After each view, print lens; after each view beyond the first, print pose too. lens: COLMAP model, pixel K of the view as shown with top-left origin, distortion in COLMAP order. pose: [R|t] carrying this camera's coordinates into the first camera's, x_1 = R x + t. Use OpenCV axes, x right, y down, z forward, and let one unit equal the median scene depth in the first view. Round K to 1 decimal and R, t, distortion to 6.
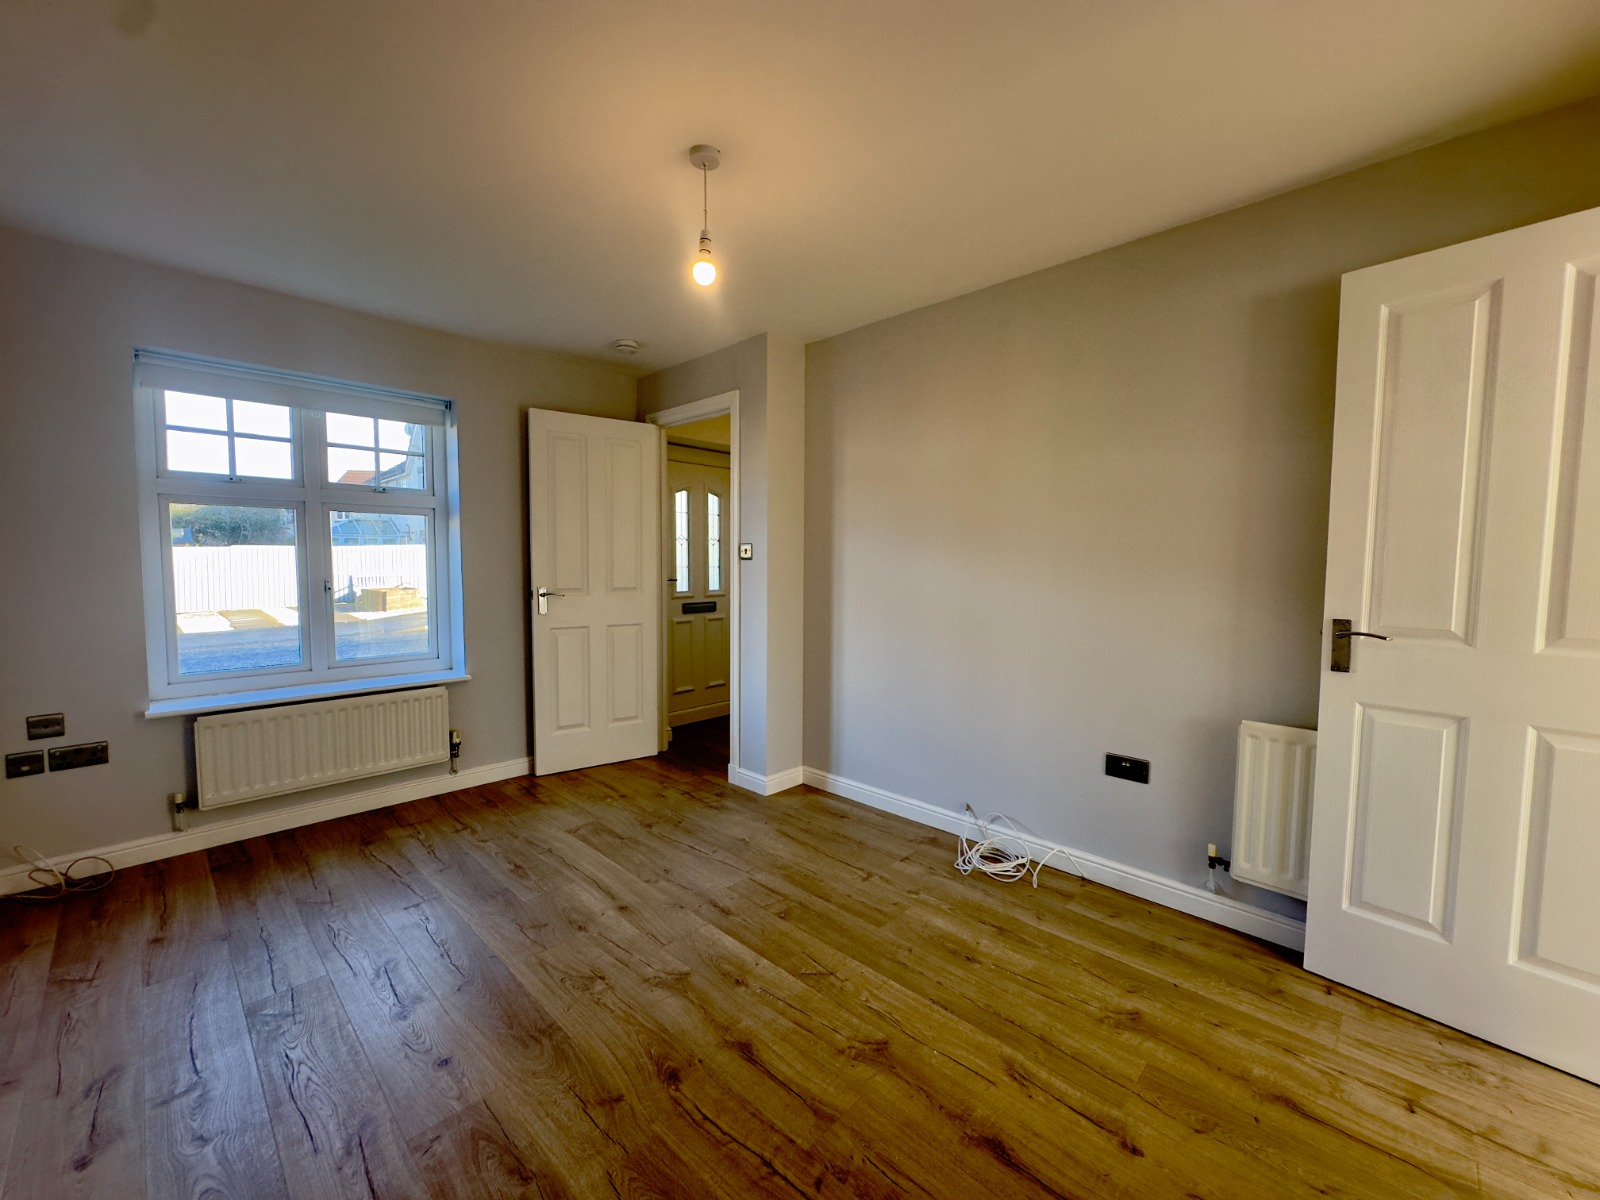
lens RADIAL K [[638.7, 0, 799.0], [0, 638.7, 599.7], [0, 0, 1]] dist [-0.003241, 0.000763]
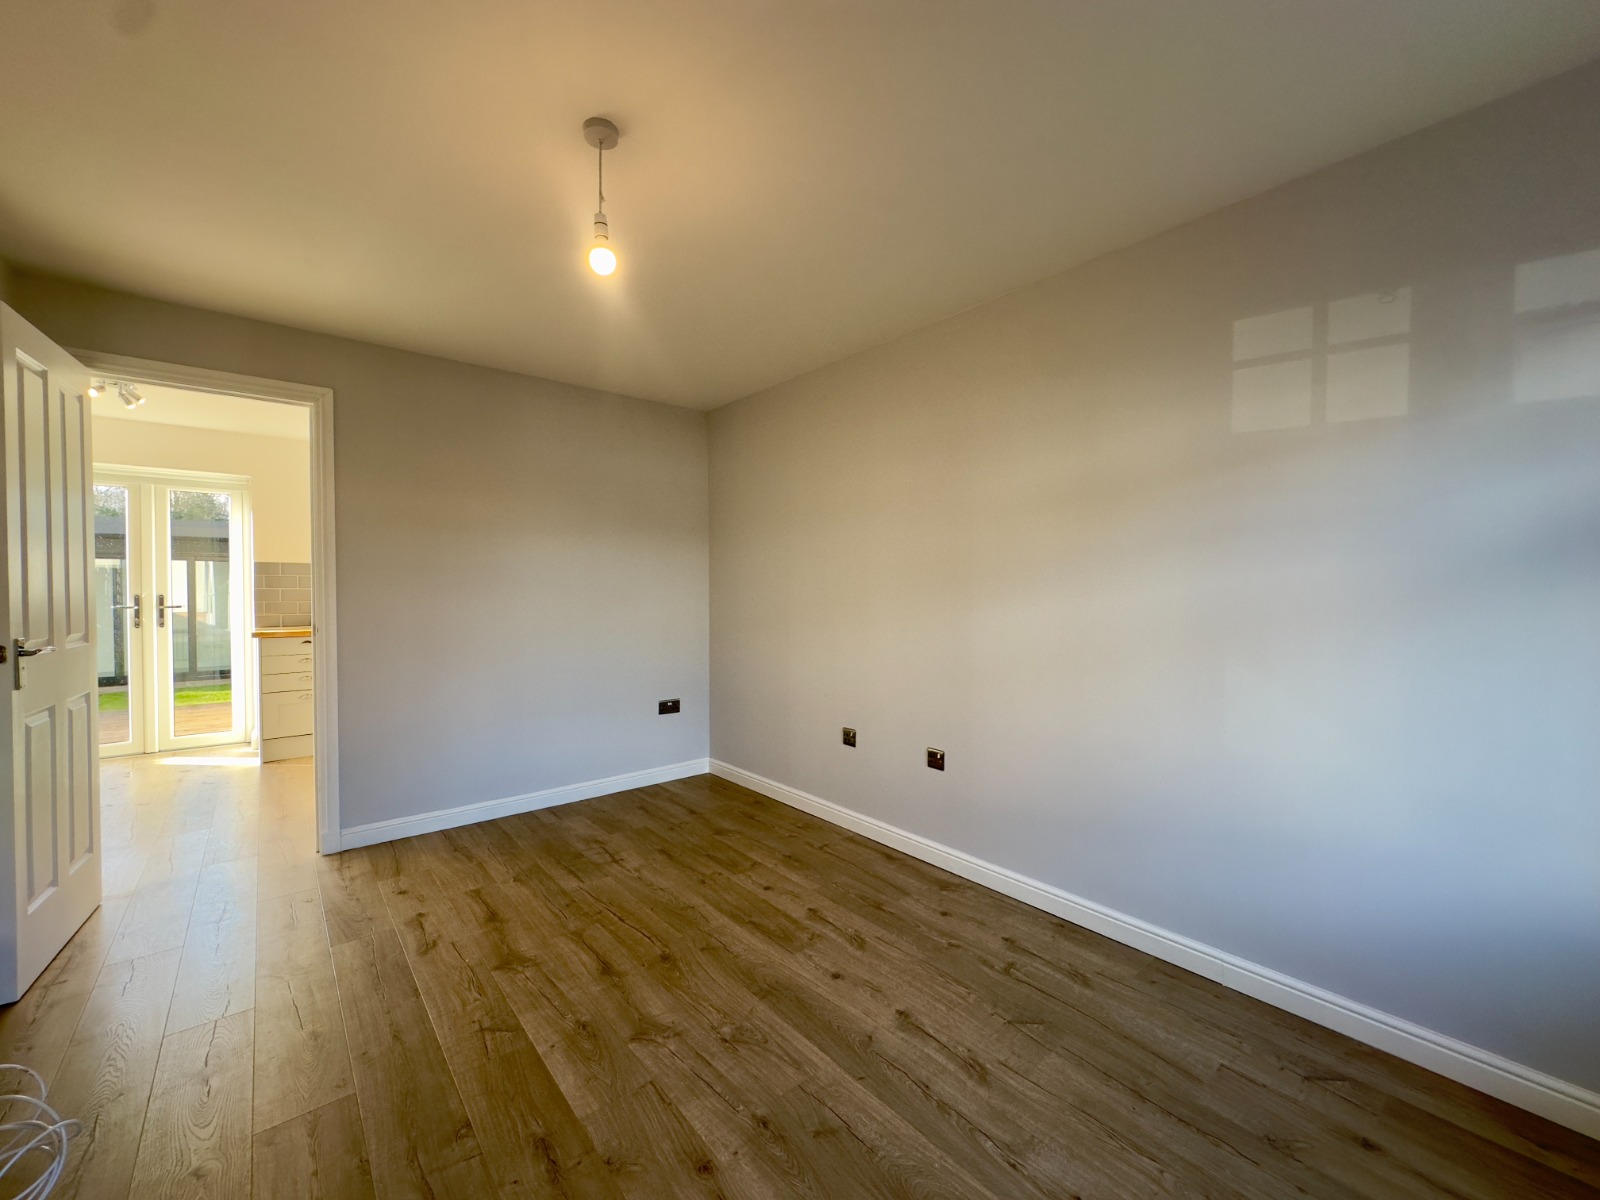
lens RADIAL K [[638.7, 0, 799.0], [0, 638.7, 599.7], [0, 0, 1]] dist [-0.003241, 0.000763]
pose [[-0.994462, -0.009102, 0.104704, -0.525864], [-0.000647, 0.996754, 0.080499, -0.119049], [-0.105097, 0.079985, -0.991240, 1.920271]]
